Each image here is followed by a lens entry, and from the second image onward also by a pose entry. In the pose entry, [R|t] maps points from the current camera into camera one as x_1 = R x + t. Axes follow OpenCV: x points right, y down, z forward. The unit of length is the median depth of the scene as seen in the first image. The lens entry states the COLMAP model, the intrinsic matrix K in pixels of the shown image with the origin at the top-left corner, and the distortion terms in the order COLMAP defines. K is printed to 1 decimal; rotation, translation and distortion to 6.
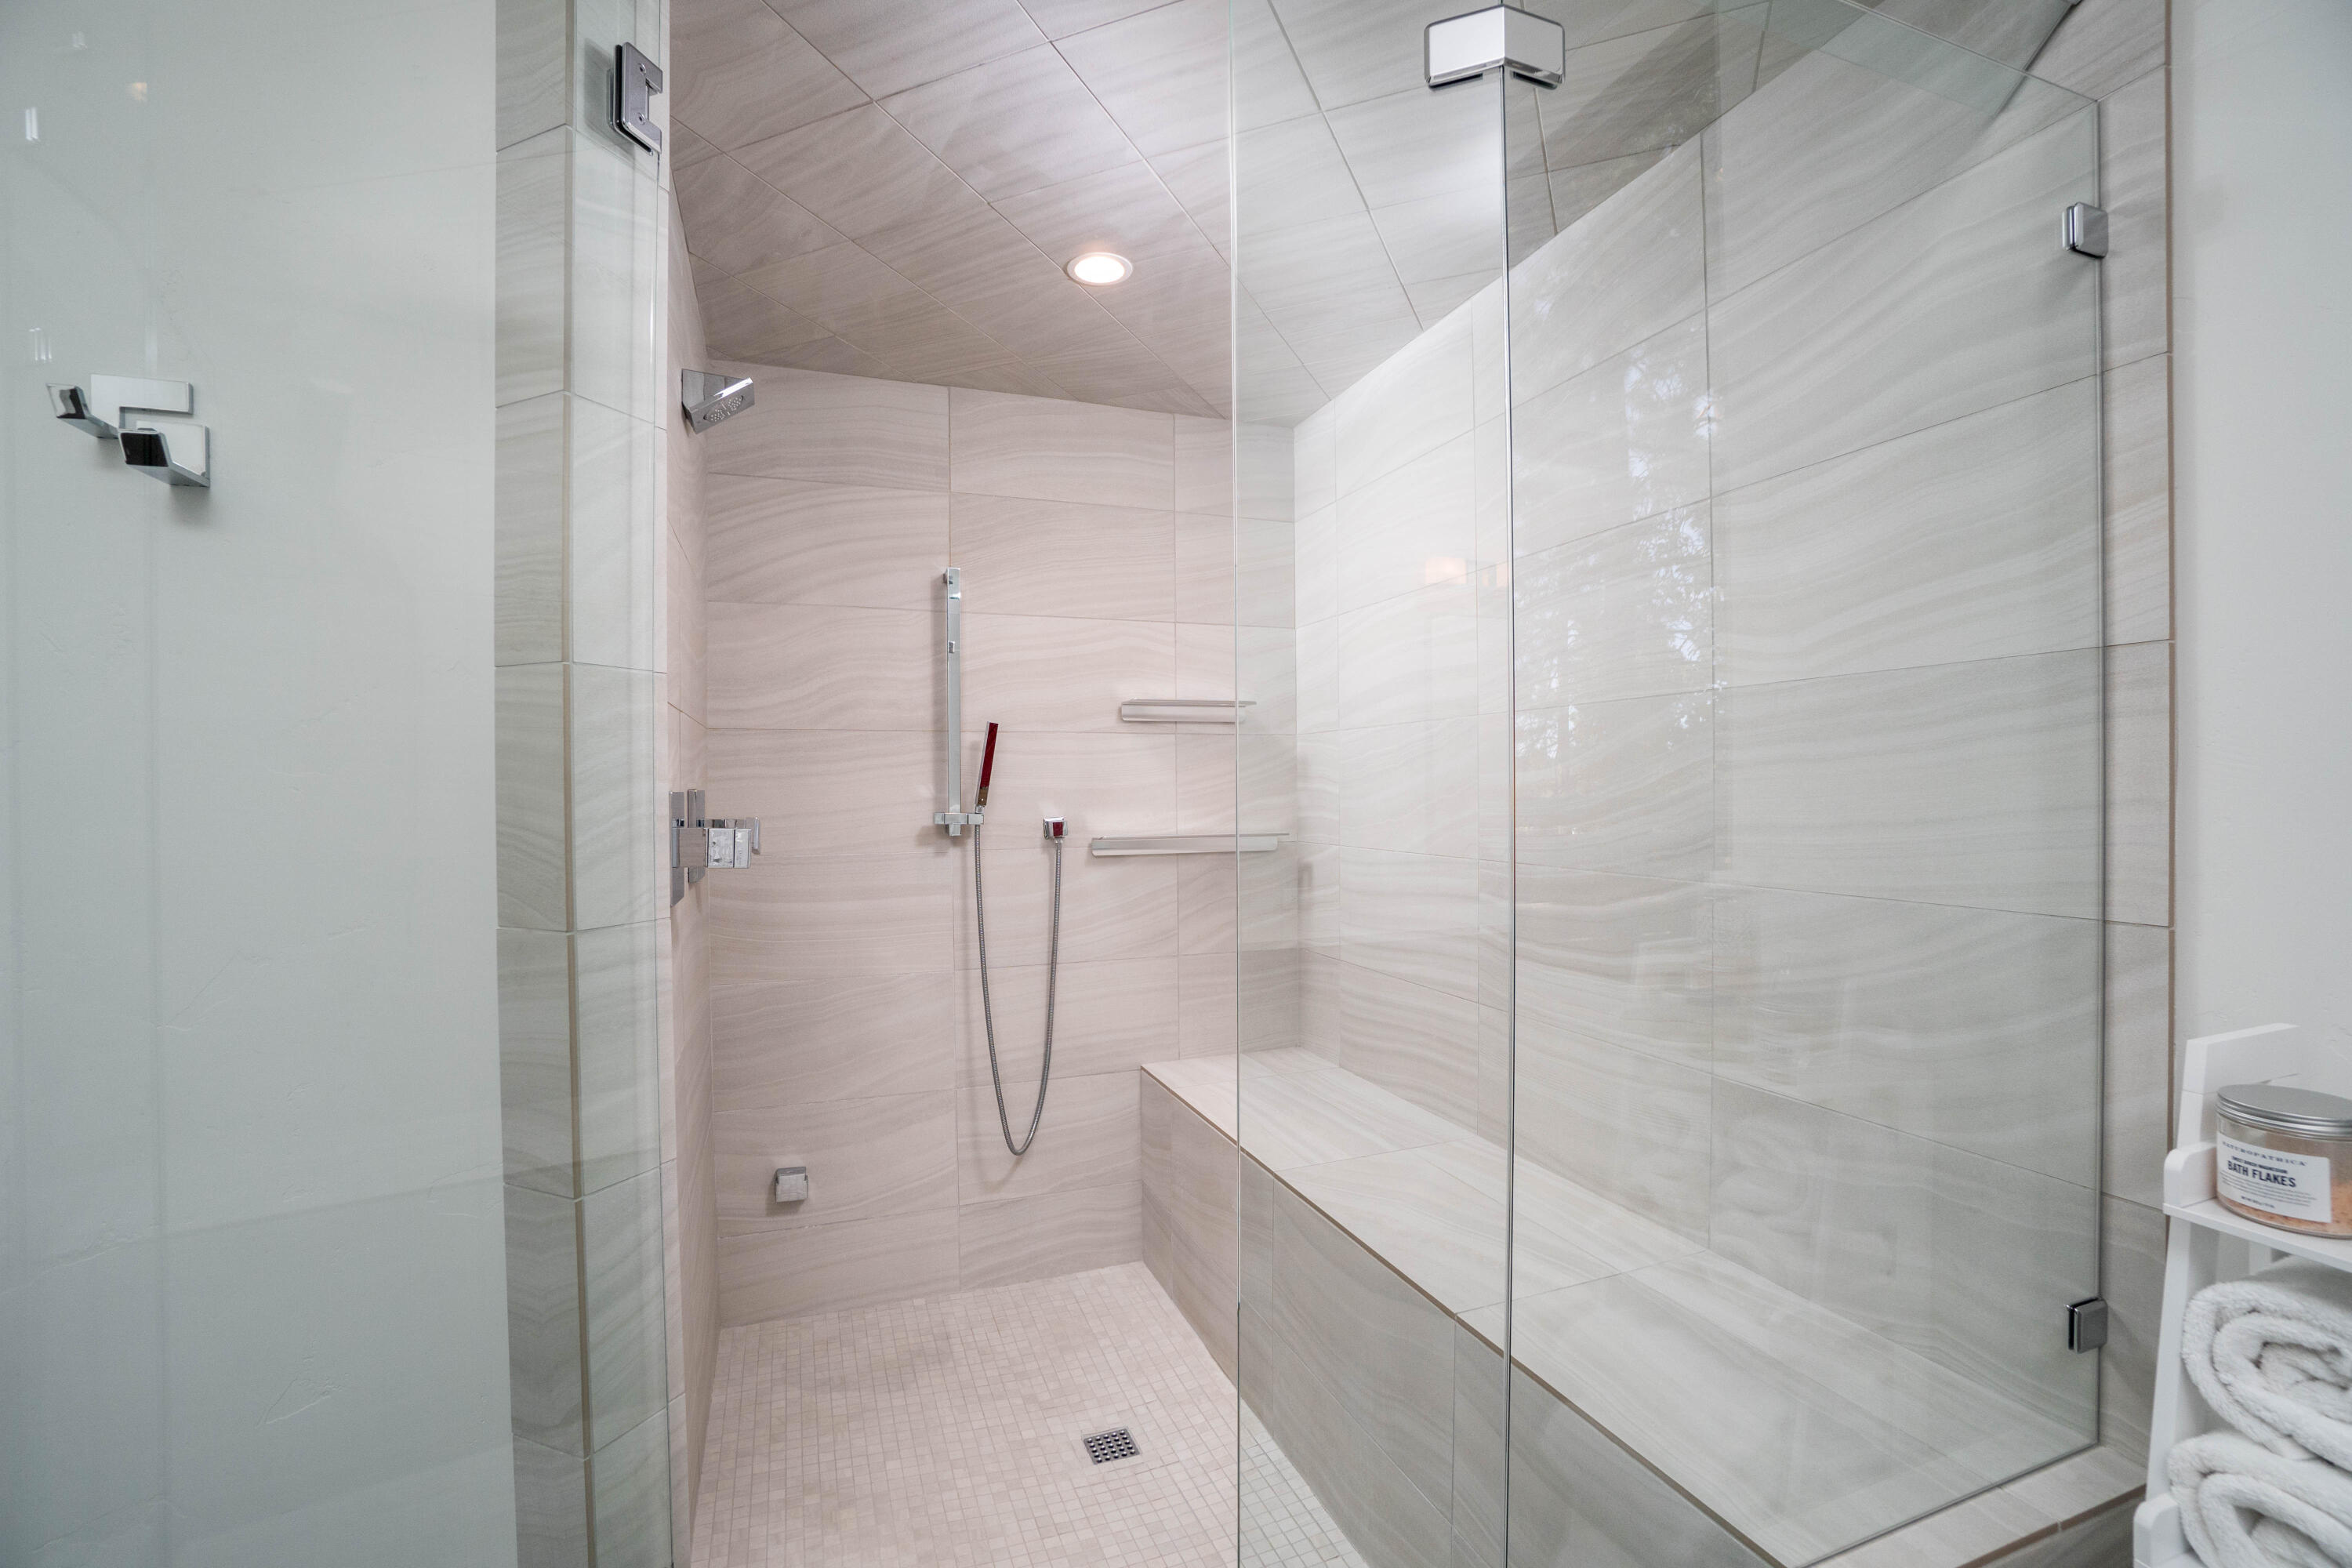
lens RADIAL K [[1026.9, 0, 1189.8], [0, 1026.9, 787.8], [0, 0, 1]] dist [-0.039441, 0.000677]
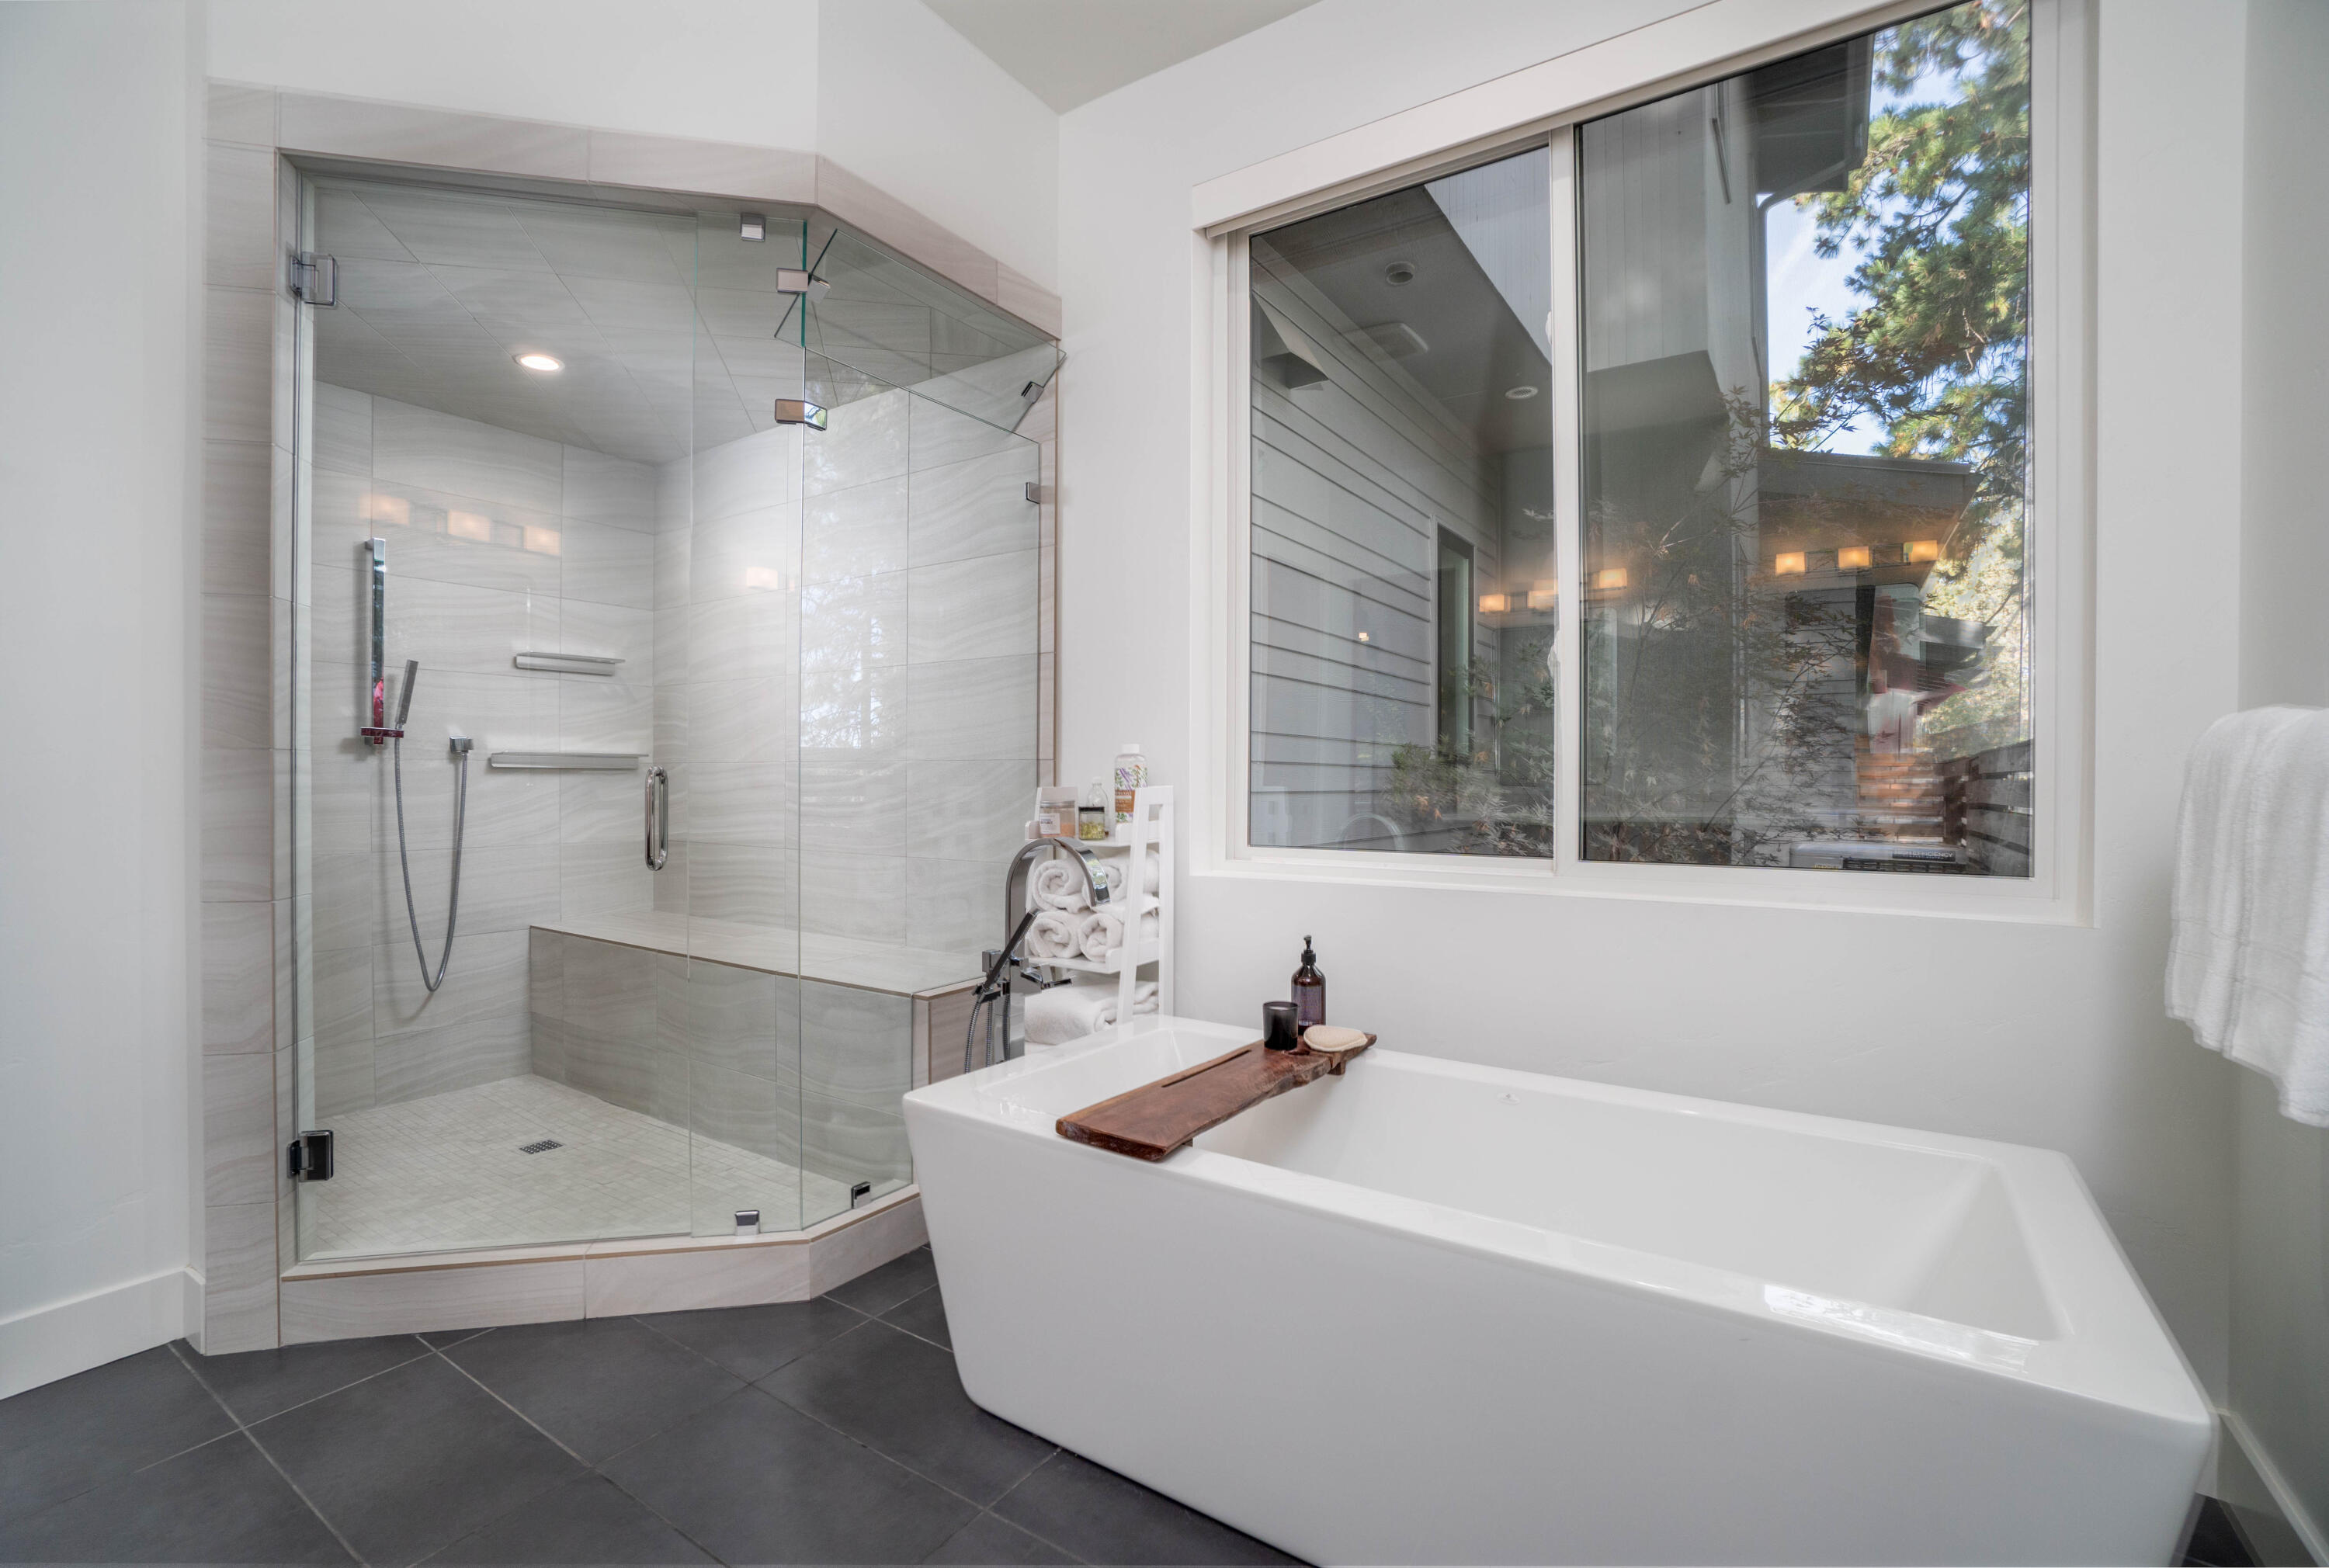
lens RADIAL K [[1036.4, 0, 1171.3], [0, 1036.4, 787.5], [0, 0, 1]] dist [-0.044325, 0.000090]
pose [[0.804760, 0.004120, 0.593587, -0.174717], [-0.006929, 0.999973, 0.002453, 0.087454], [-0.593560, -0.006087, 0.804766, -0.608914]]
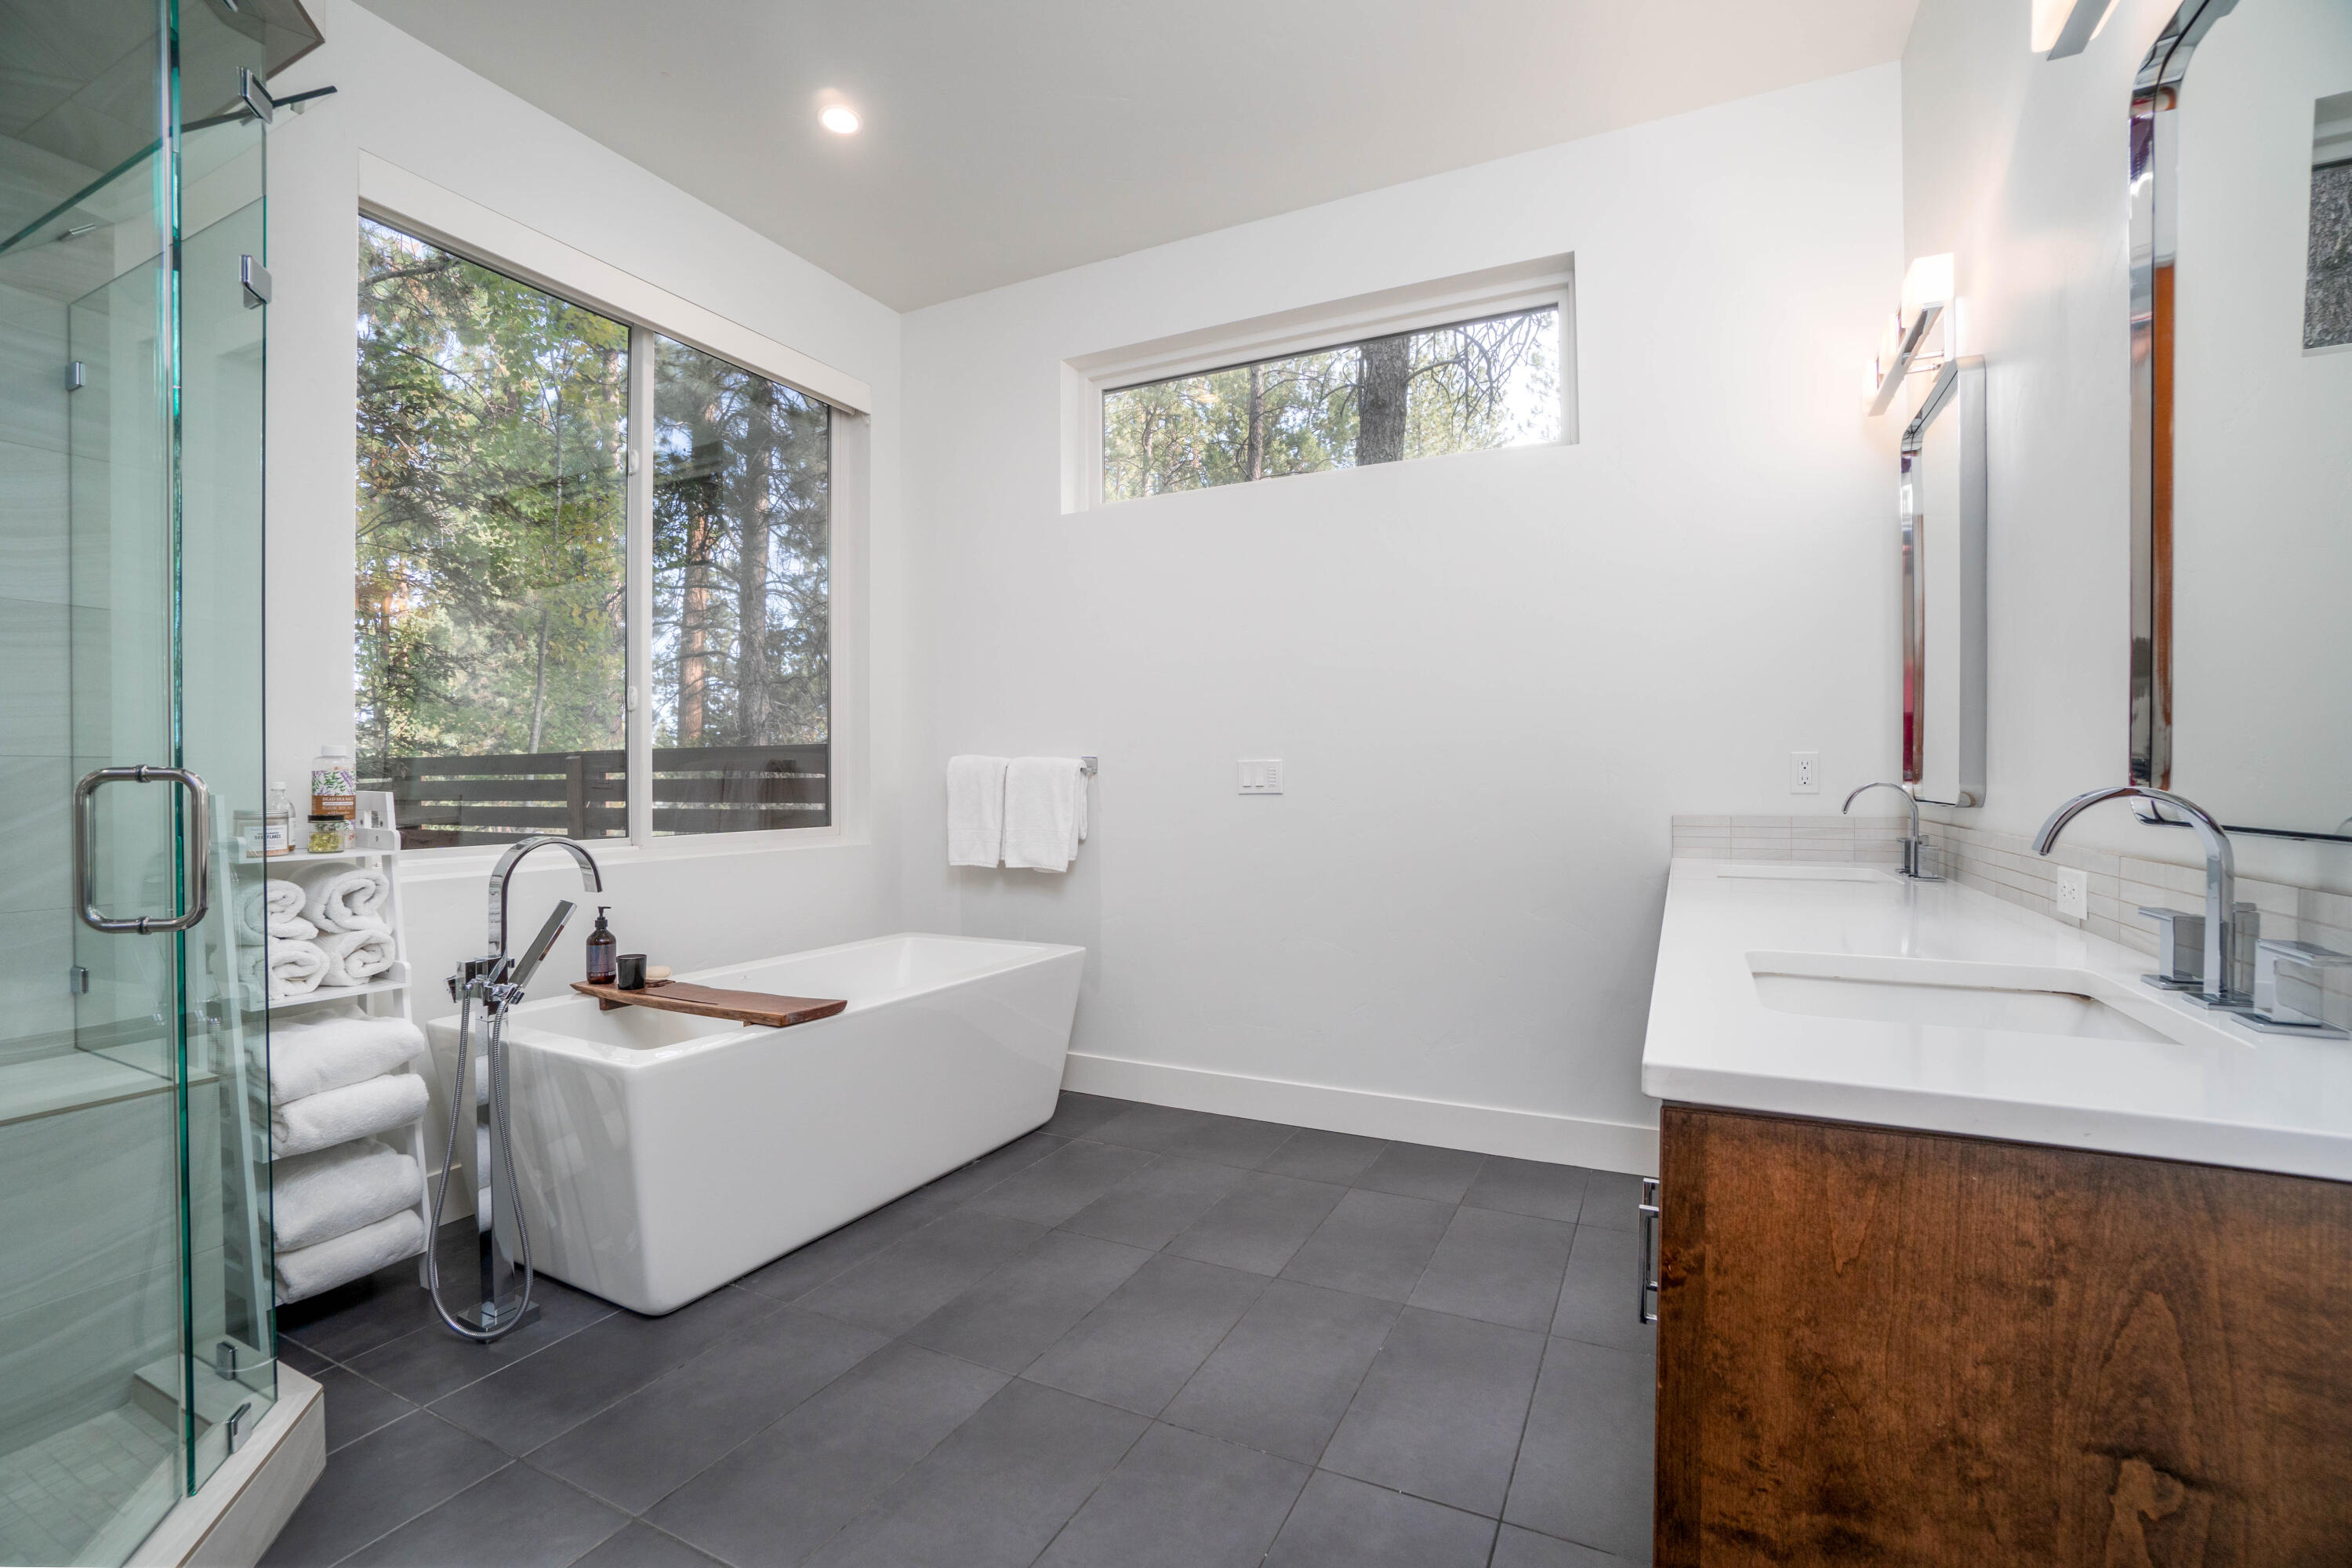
lens RADIAL K [[1026.9, 0, 1166.2], [0, 1026.9, 784.0], [0, 0, 1]] dist [-0.039441, 0.000677]
pose [[-0.680657, 0.008142, 0.732557, -0.773478], [0.011582, 0.999933, -0.000353, 0.091624], [-0.732511, 0.008244, -0.680706, 0.334411]]
